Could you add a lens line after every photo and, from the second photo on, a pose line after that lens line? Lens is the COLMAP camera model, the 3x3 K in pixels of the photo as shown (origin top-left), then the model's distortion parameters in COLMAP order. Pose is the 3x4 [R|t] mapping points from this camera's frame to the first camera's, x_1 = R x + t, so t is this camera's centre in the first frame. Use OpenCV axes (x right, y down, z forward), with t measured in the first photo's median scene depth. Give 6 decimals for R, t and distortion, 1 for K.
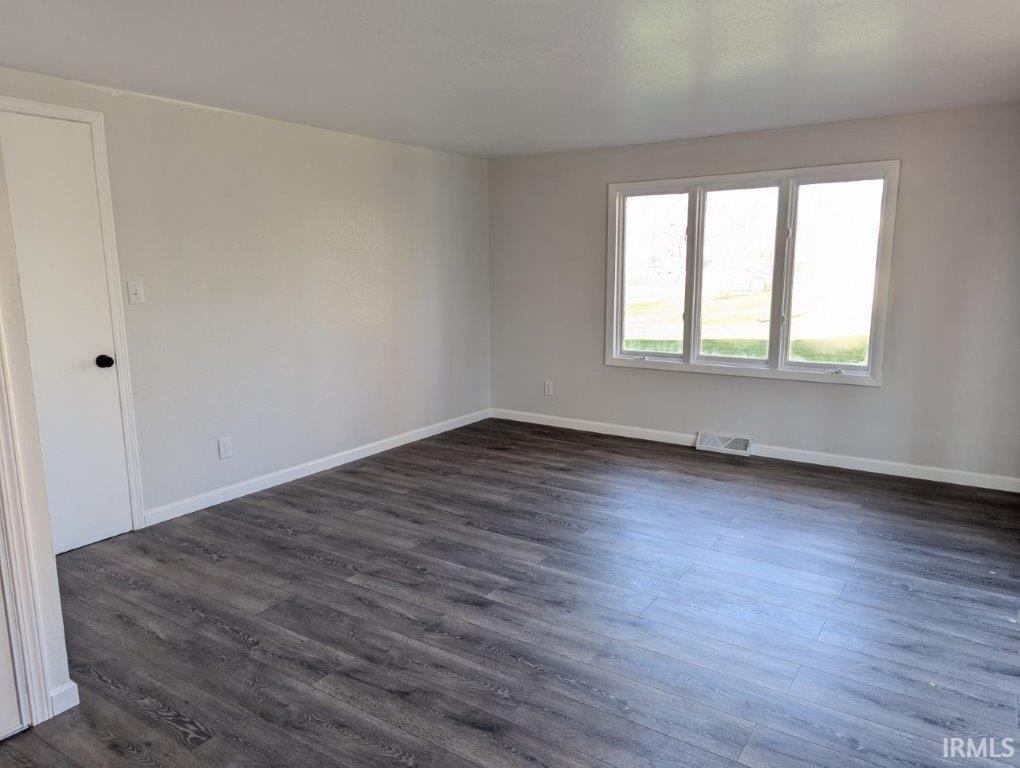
lens RADIAL K [[703.9, 0, 510.0], [0, 703.9, 384.0], [0, 0, 1]] dist [0.034356, -0.000906]
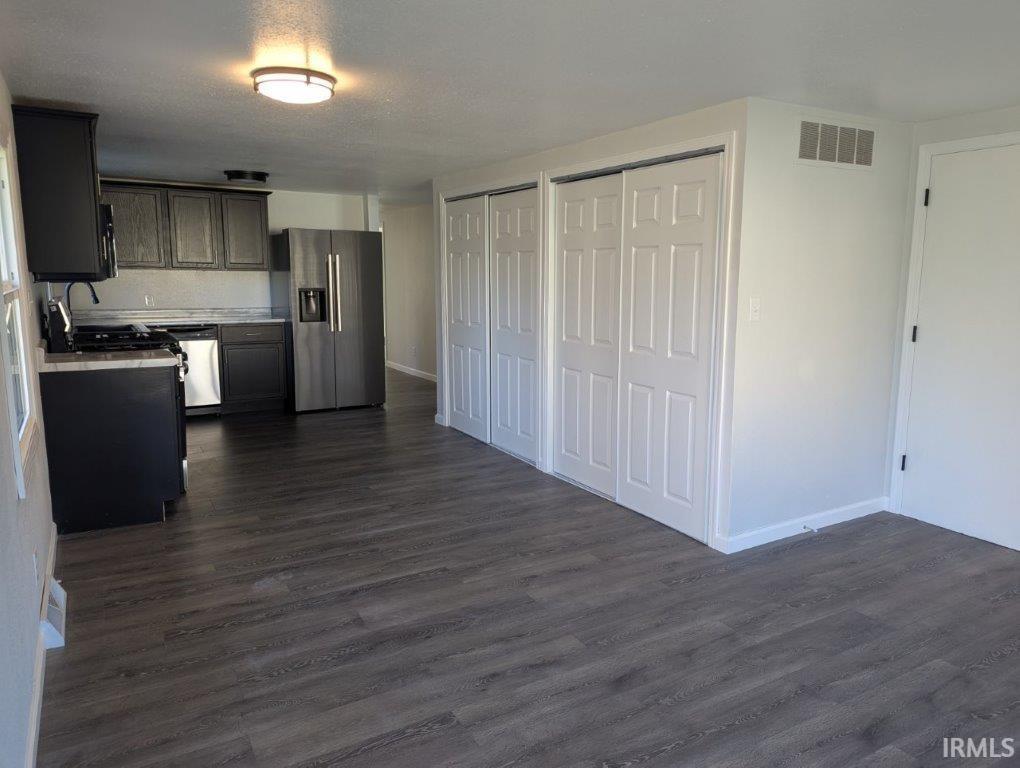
lens RADIAL K [[717.7, 0, 510.0], [0, 717.7, 384.0], [0, 0, 1]] dist [0.037442, -0.003205]
pose [[-0.433308, 0.149493, -0.888761, 0.776622], [-0.160904, 0.957471, 0.239497, -0.171333], [0.886766, 0.246781, -0.390826, 0.909140]]
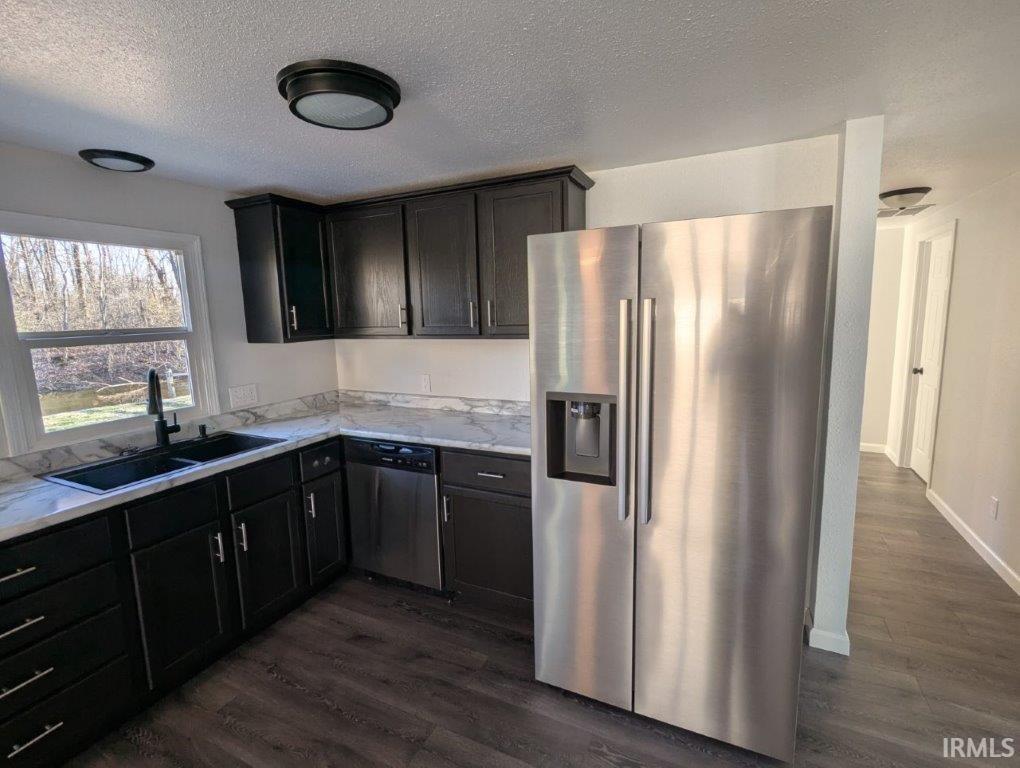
lens RADIAL K [[476.8, 0, 510.0], [0, 476.8, 384.0], [0, 0, 1]] dist [0.002360, -0.000201]
pose [[-0.989297, 0.055288, -0.135037, -0.960738], [0.008787, 0.946331, 0.323079, -0.000453], [0.145653, 0.318434, -0.936688, -0.162367]]
